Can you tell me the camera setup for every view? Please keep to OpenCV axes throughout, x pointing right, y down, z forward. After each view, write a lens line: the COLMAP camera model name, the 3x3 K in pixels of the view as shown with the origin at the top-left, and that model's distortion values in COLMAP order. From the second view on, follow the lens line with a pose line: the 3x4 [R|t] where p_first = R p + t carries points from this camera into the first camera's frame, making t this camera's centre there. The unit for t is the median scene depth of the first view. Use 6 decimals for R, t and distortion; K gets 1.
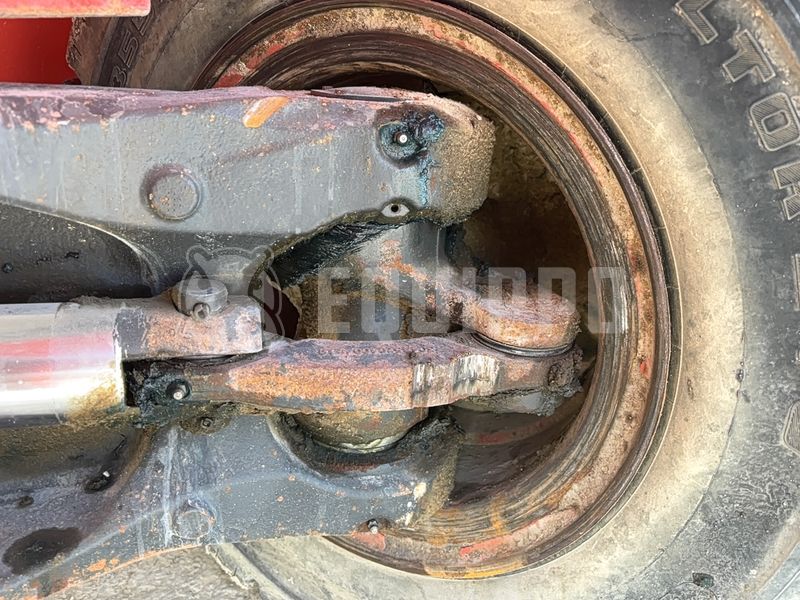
lens RADIAL K [[608.0, 0, 392.9], [0, 608.0, 294.7], [0, 0, 1]] dist [0.031112, -0.038993]
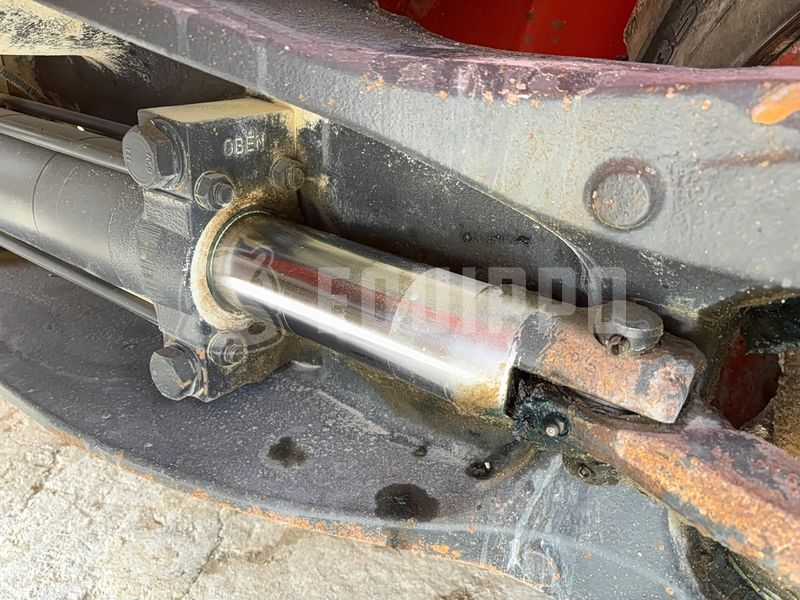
lens RADIAL K [[608.0, 0, 407.8], [0, 608.0, 302.1], [0, 0, 1]] dist [0.031112, -0.038993]
pose [[0.650863, 0.306300, -0.694663, 0.046879], [-0.282404, 0.947020, 0.152976, -0.072361], [0.704717, 0.096609, 0.702881, 0.241951]]
